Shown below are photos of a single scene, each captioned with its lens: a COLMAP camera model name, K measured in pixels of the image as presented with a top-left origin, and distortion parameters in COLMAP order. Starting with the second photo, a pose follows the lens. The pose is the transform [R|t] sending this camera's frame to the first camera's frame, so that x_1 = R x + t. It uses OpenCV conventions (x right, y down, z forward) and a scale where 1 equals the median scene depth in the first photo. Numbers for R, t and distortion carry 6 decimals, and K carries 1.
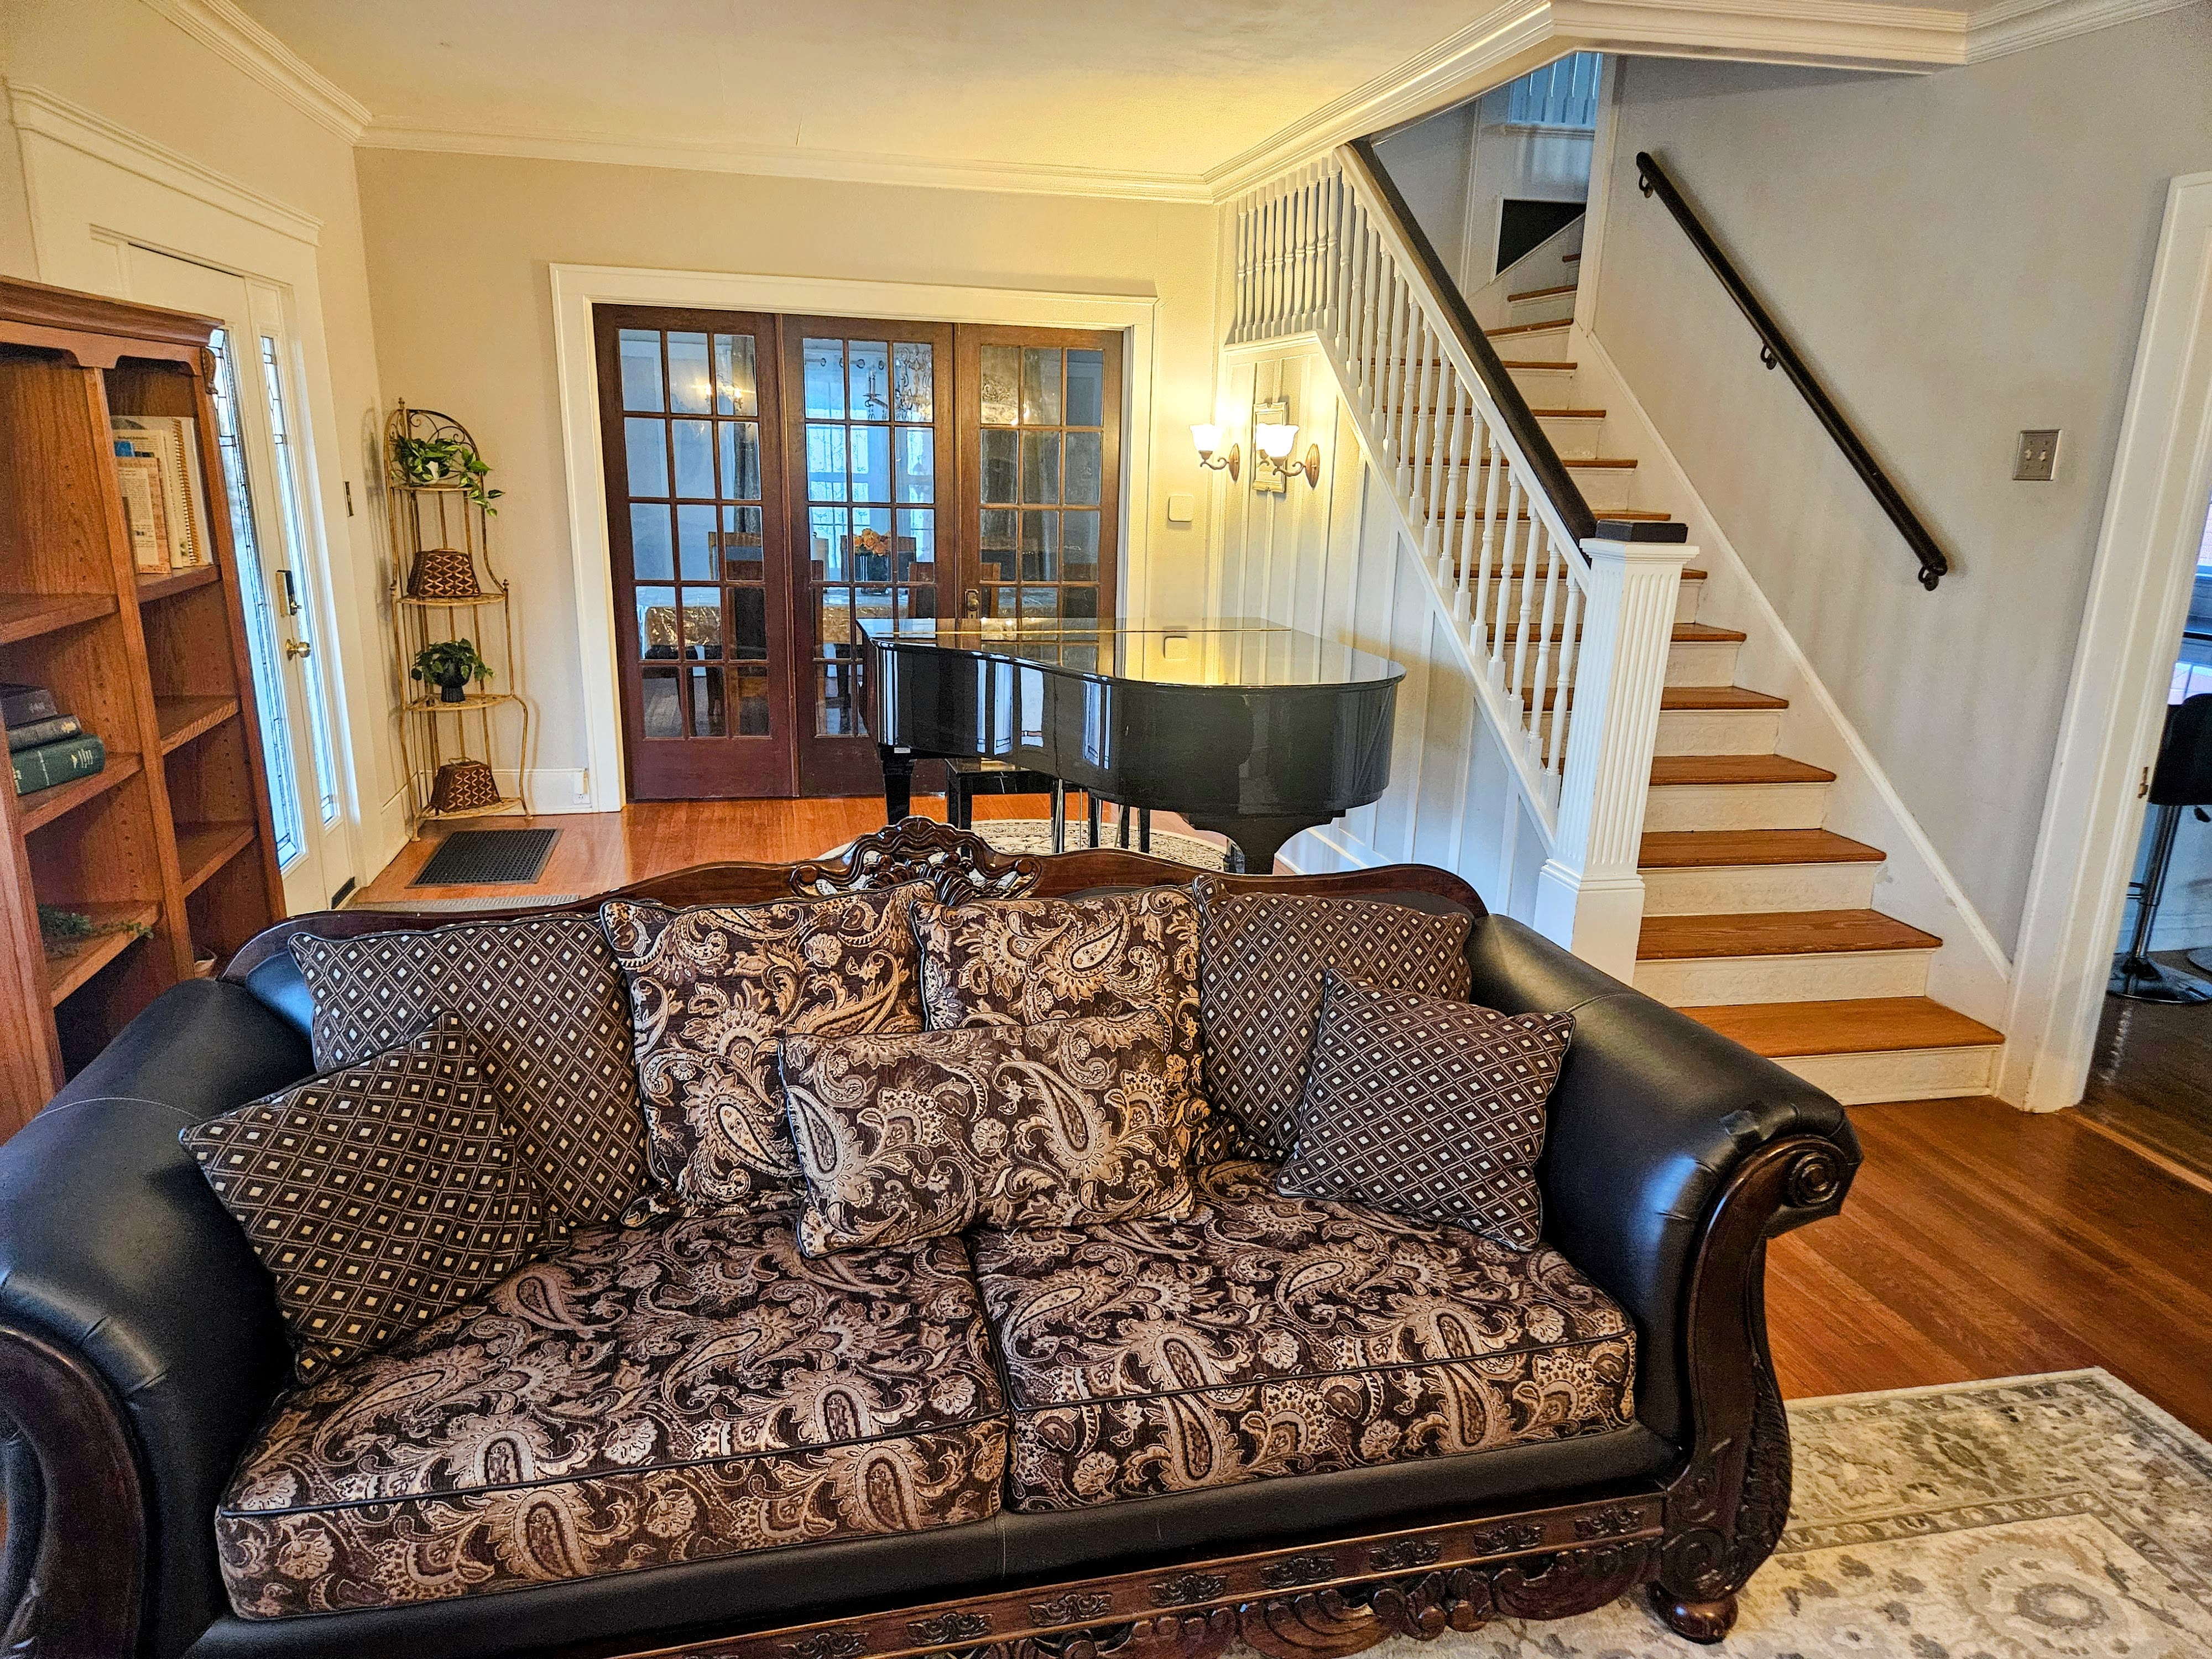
lens RADIAL K [[1472.1, 0, 1106.8], [0, 1472.1, 843.0], [0, 0, 1]] dist [0.076073, -0.048443]
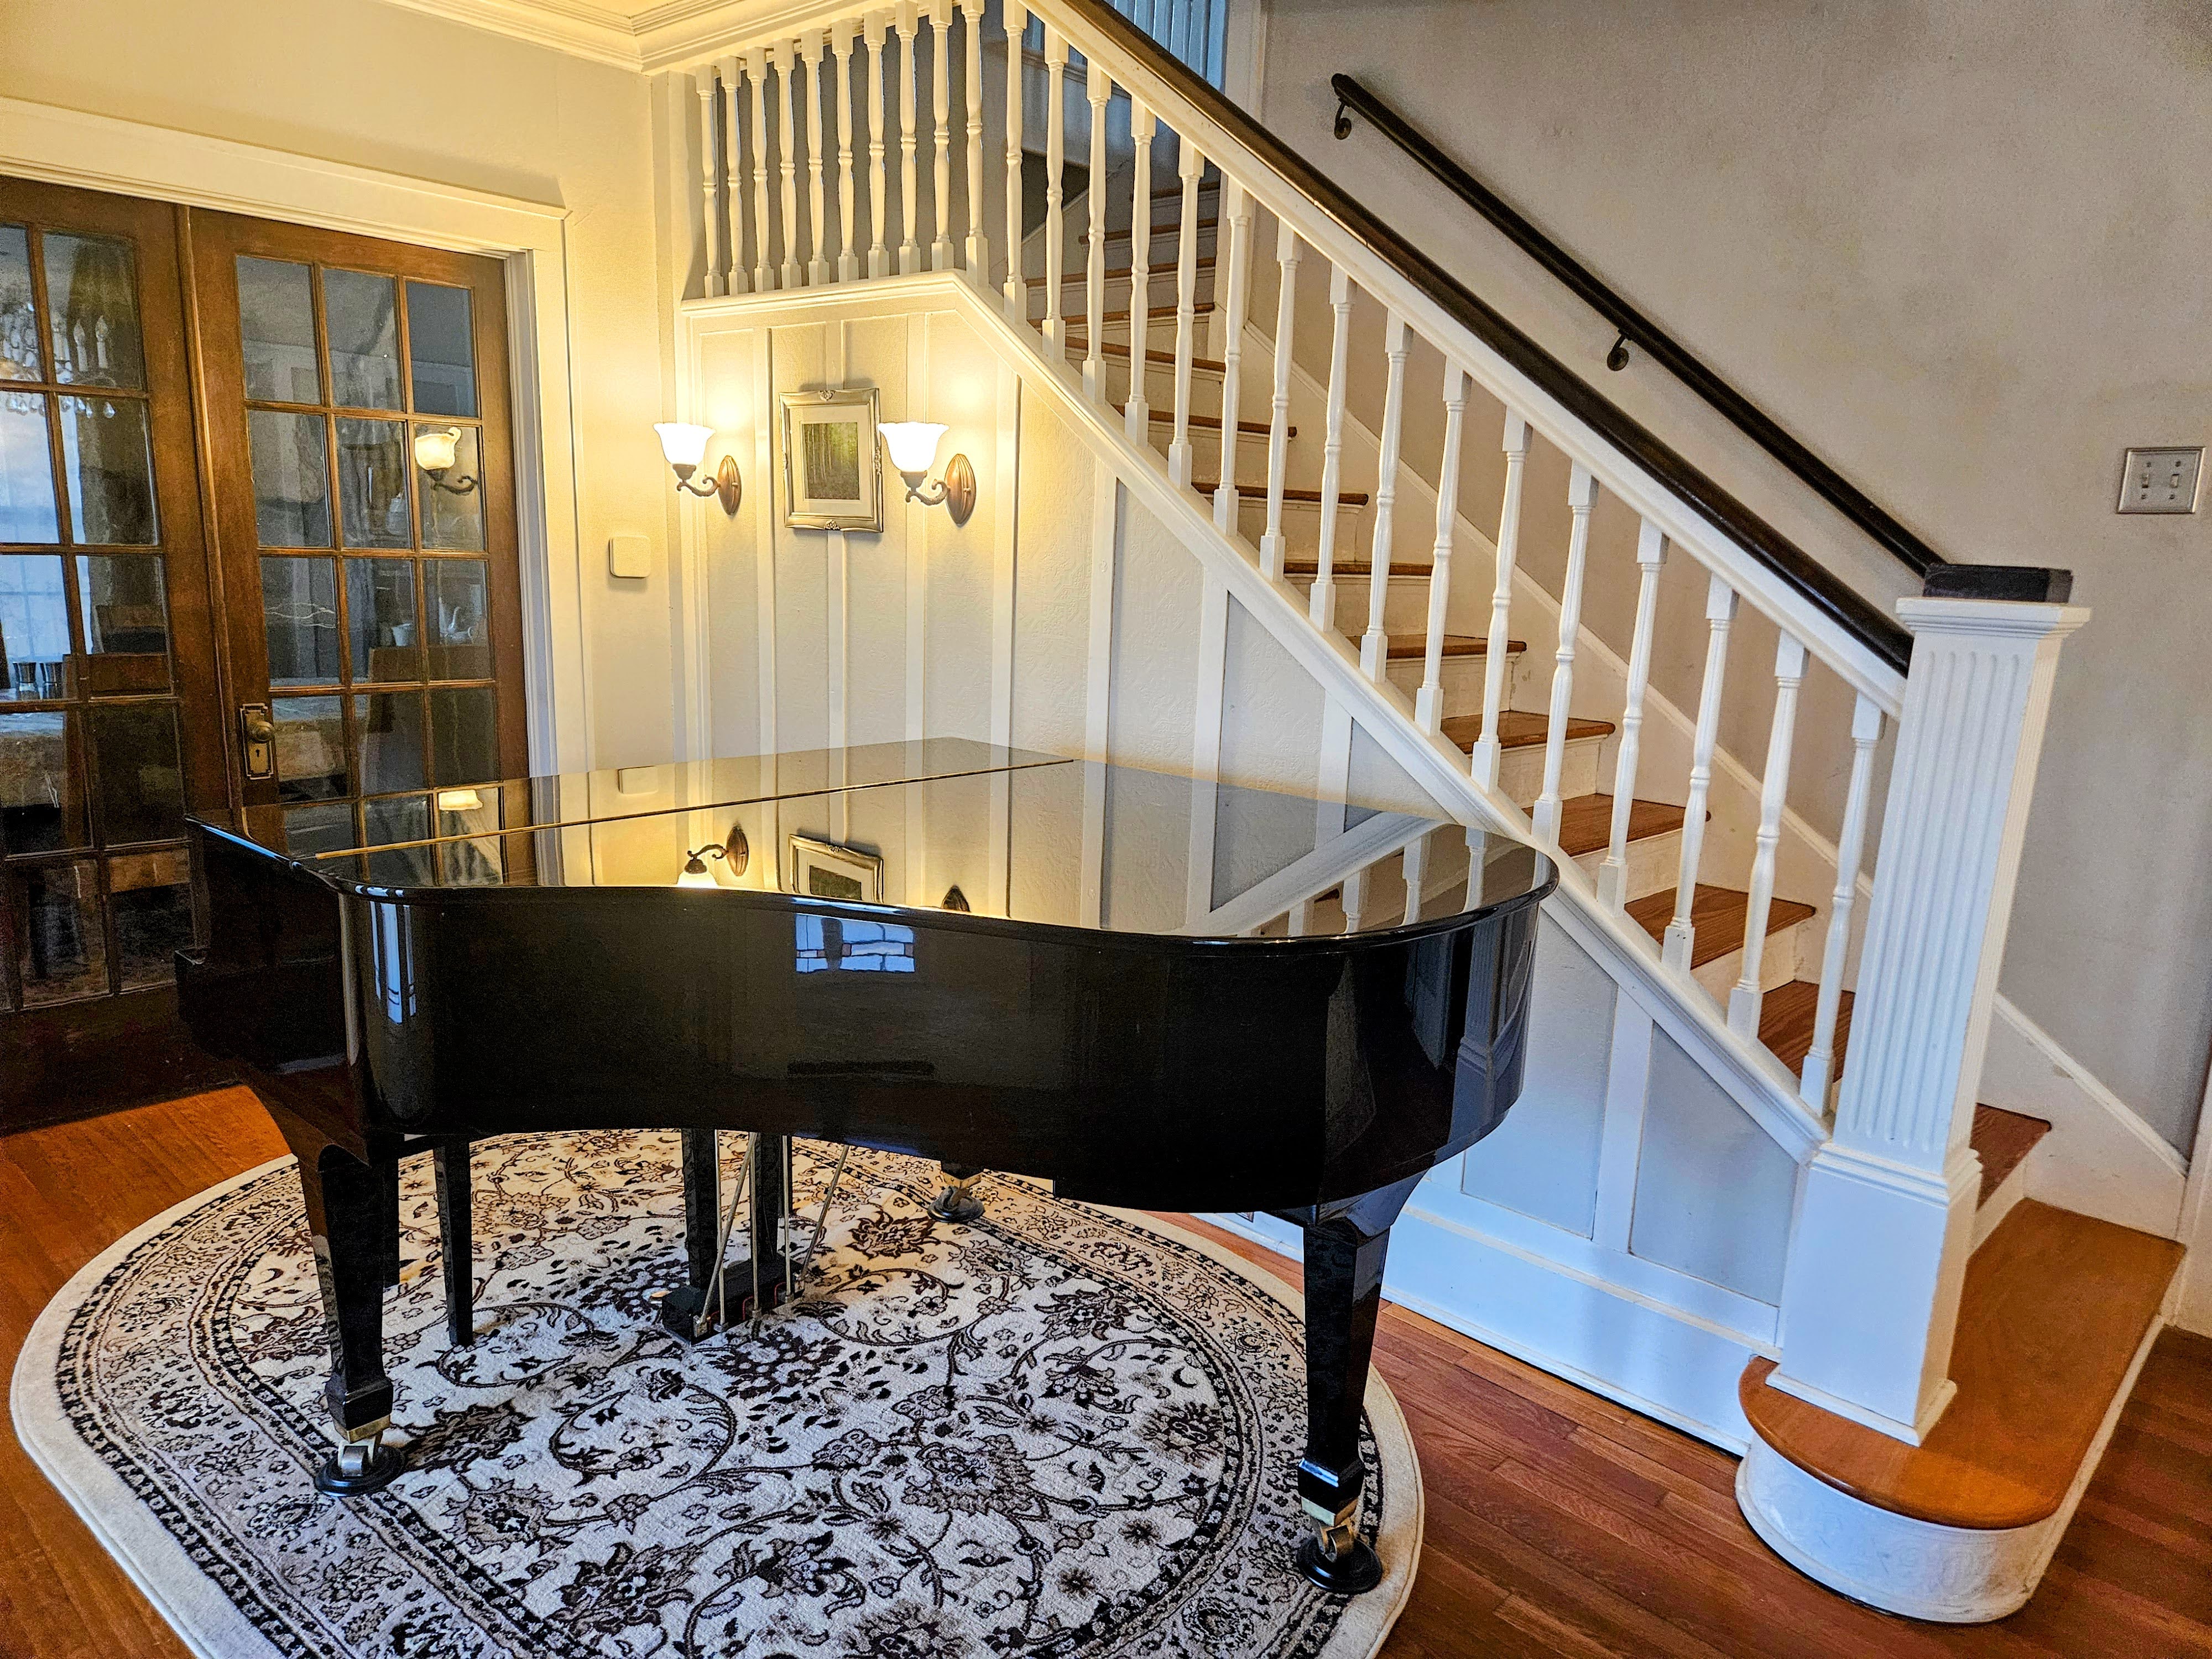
lens RADIAL K [[1472.1, 0, 1106.8], [0, 1472.1, 843.0], [0, 0, 1]] dist [0.076073, -0.048443]
pose [[0.829194, -0.112995, 0.547420, -0.150227], [0.129303, 0.991566, 0.008813, -0.091368], [-0.543799, 0.063475, 0.836812, 0.396713]]
